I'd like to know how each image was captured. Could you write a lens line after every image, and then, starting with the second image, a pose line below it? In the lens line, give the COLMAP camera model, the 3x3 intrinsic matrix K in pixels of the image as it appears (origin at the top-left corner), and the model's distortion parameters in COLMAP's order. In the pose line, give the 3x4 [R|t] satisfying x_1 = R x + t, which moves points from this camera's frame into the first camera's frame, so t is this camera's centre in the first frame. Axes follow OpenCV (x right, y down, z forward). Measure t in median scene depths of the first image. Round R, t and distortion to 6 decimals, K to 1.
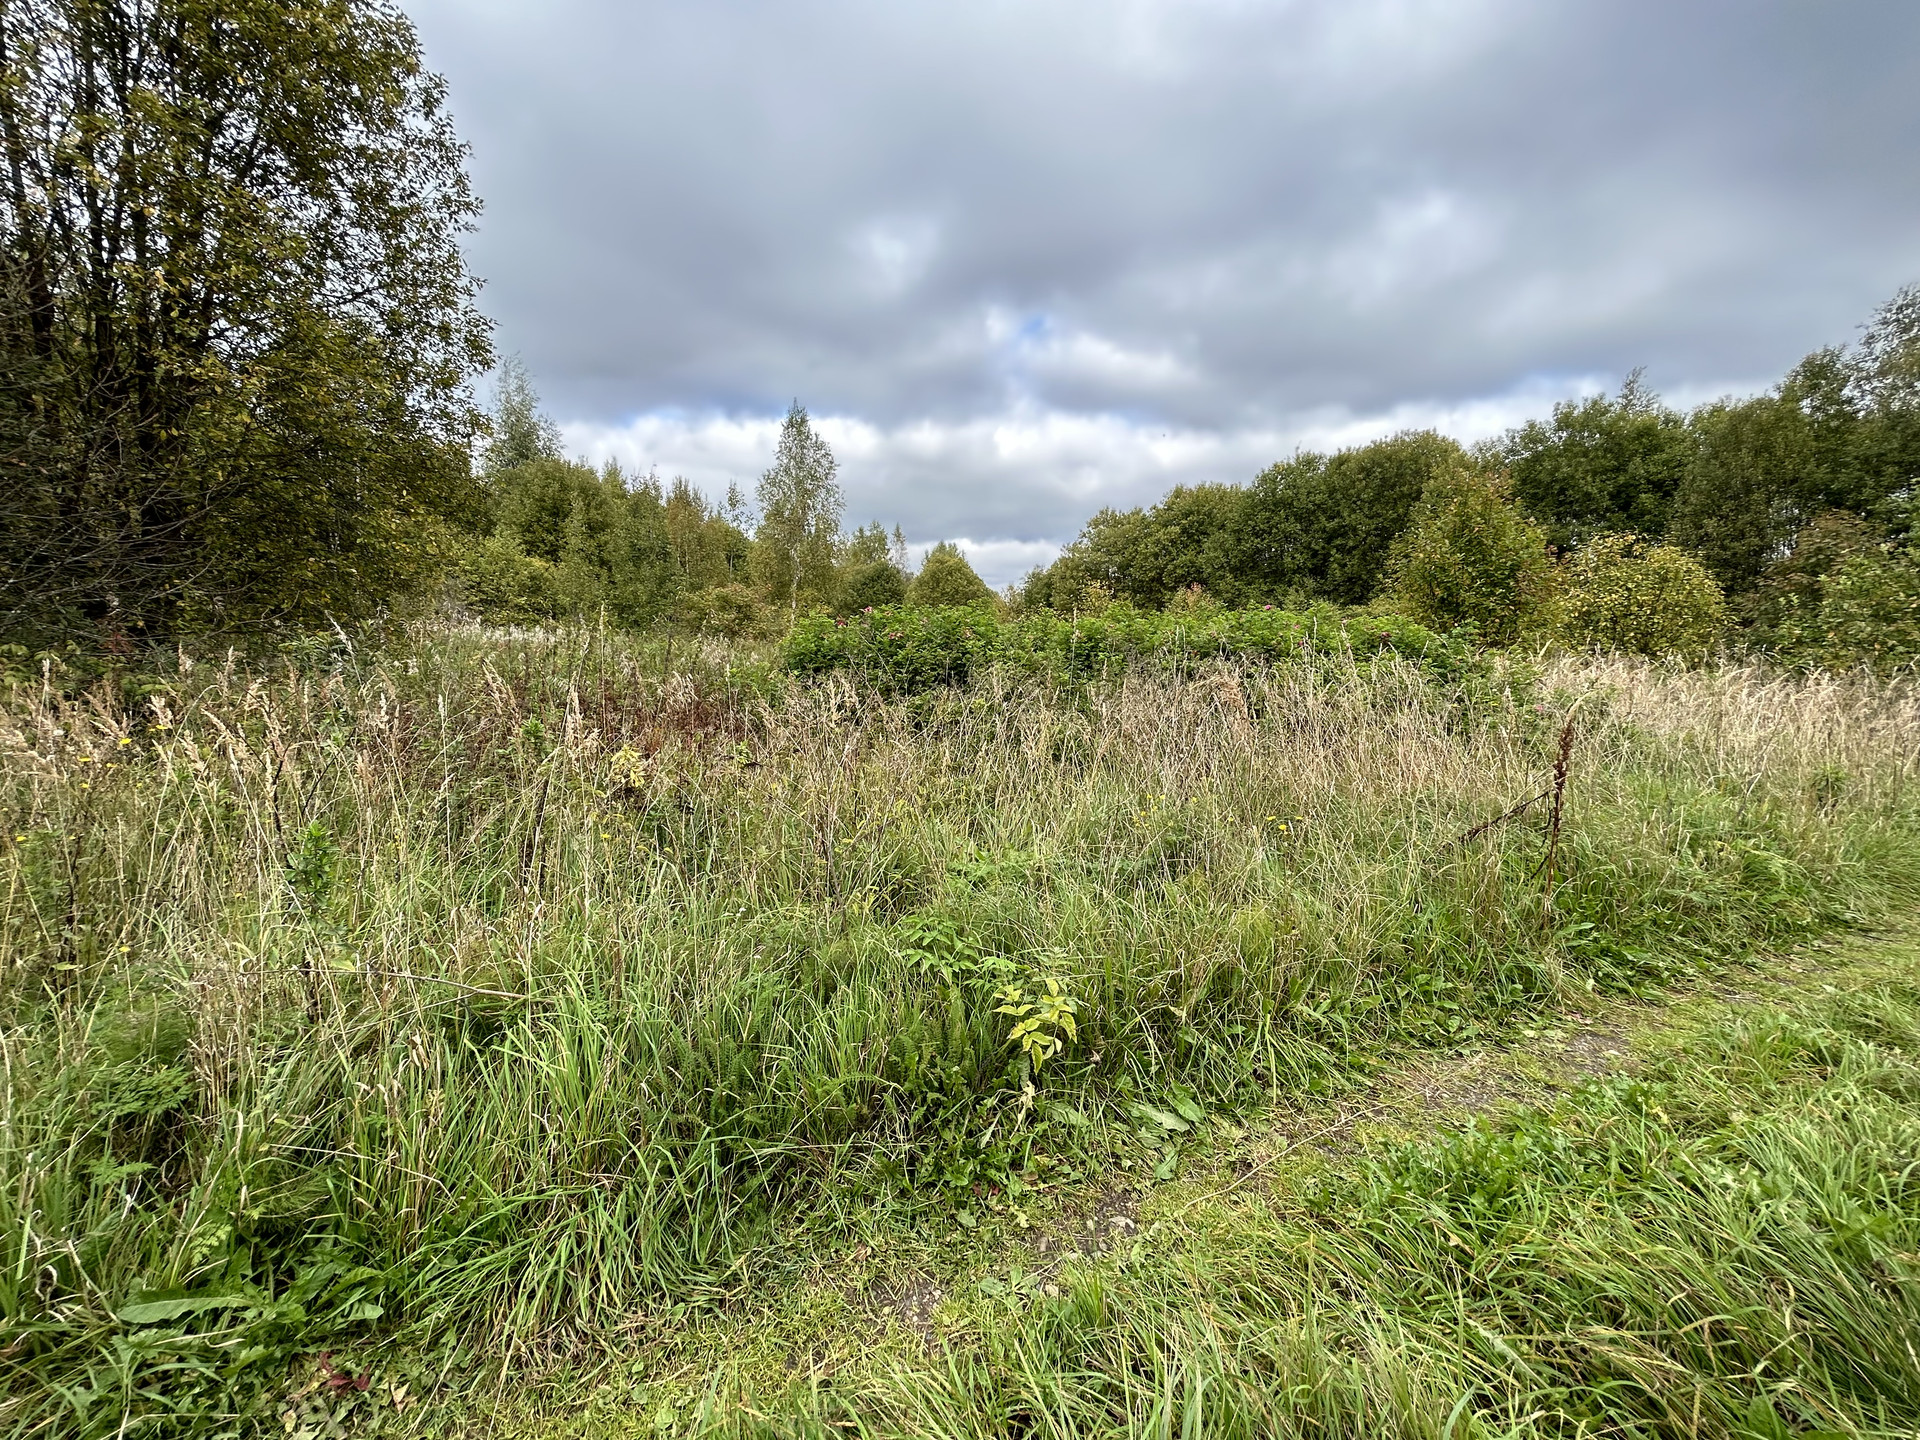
lens RADIAL K [[760.6, 0, 961.2], [0, 760.6, 720.3], [0, 0, 1]] dist [-0.002360, 0.000380]
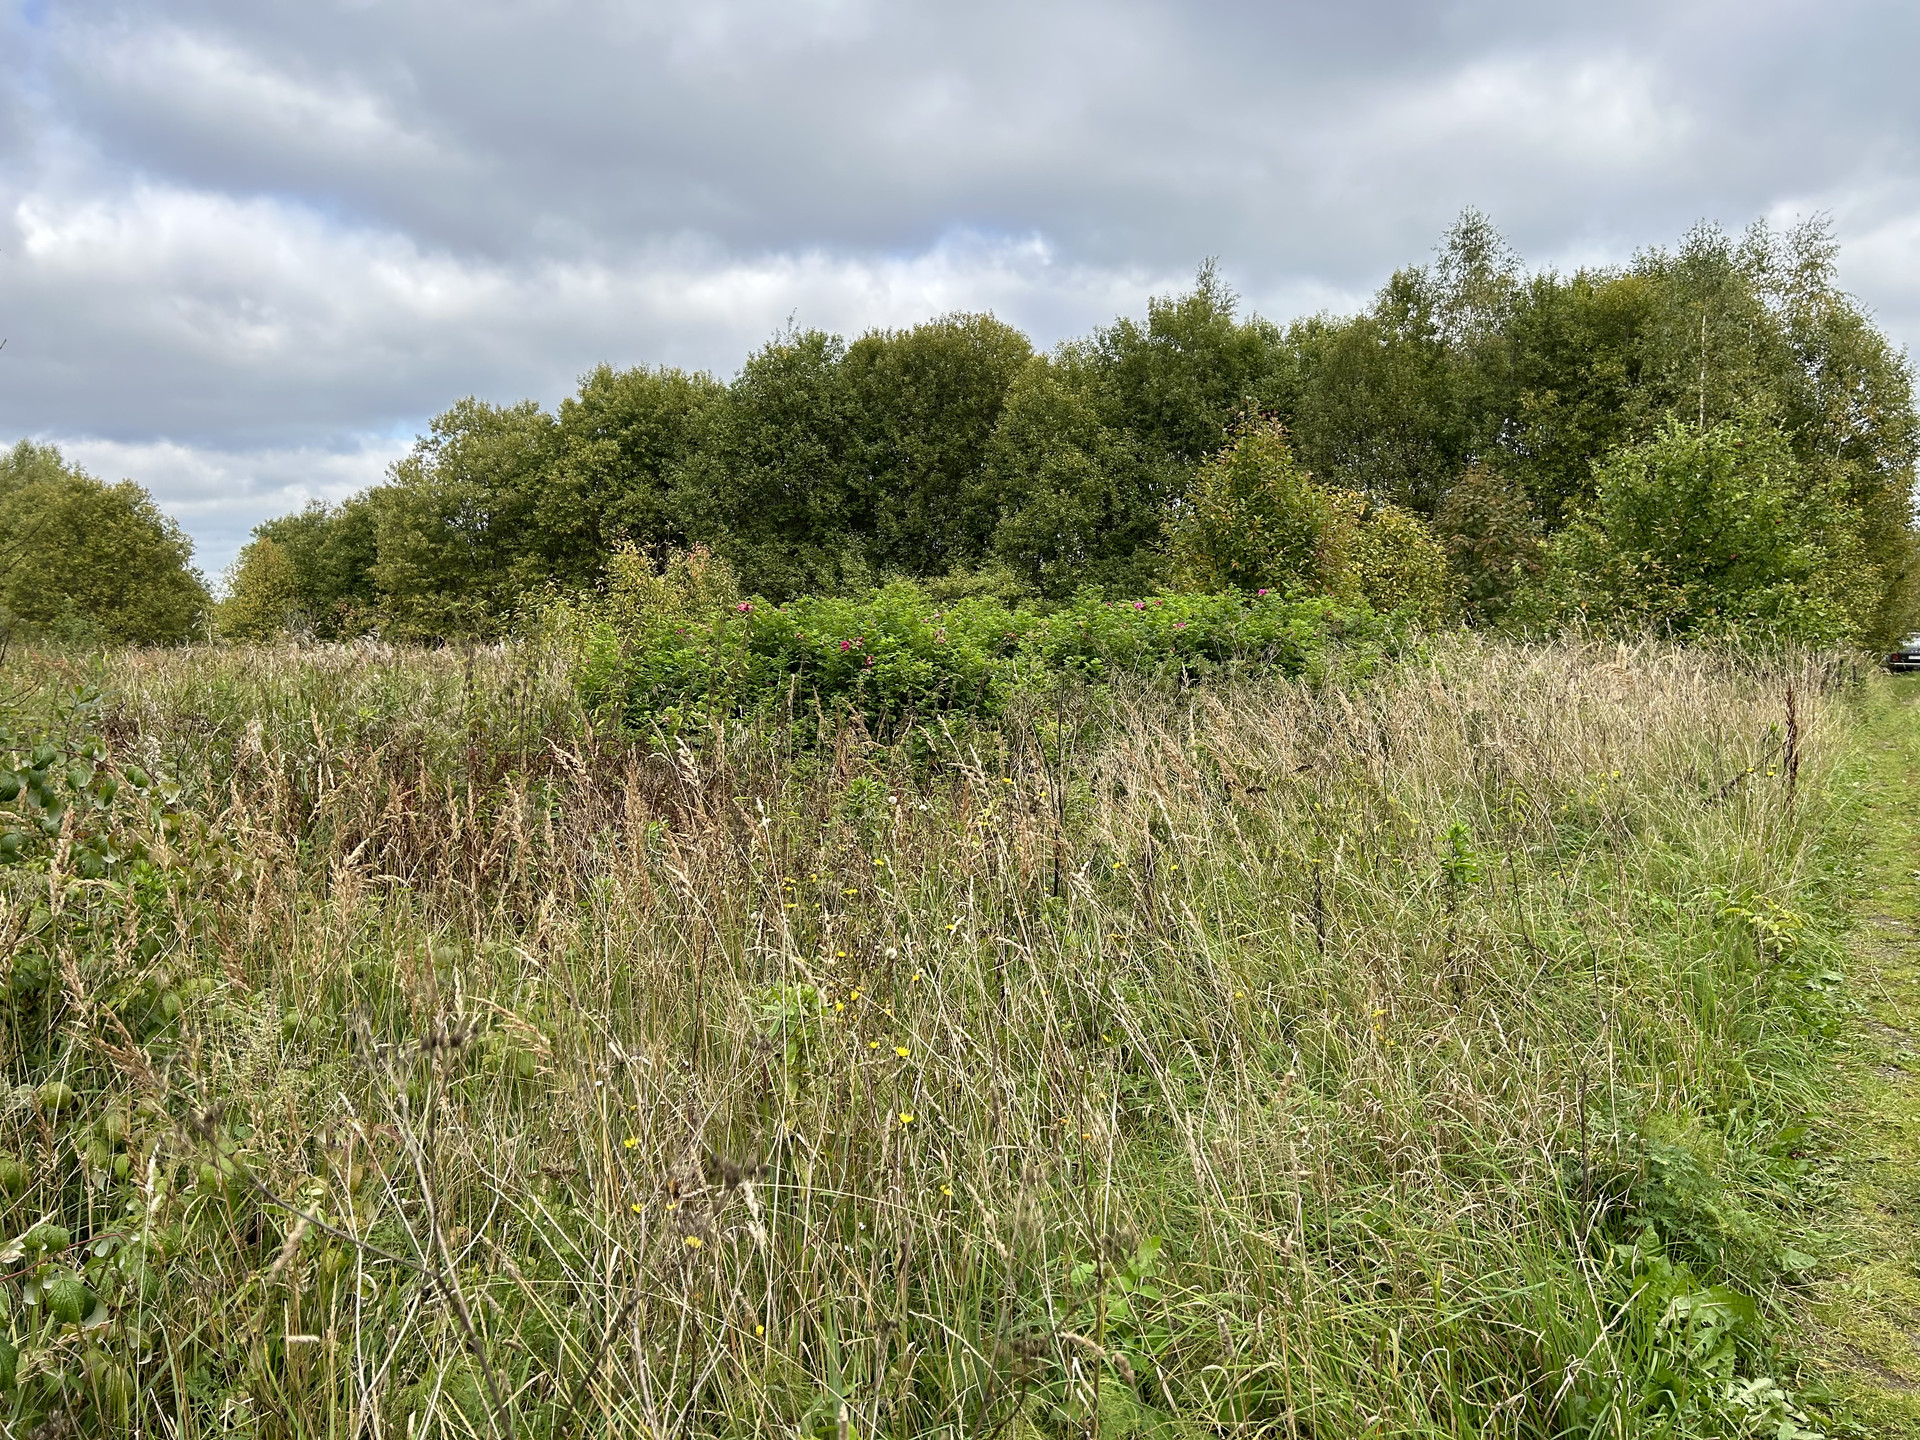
lens RADIAL K [[1412.7, 0, 948.6], [0, 1412.7, 724.4], [0, 0, 1]] dist [0.059903, -0.062388]
pose [[0.831019, -0.071585, 0.551619, -0.109689], [0.095727, 0.995294, -0.015052, -0.003824], [-0.547946, 0.065314, 0.833960, -0.007107]]
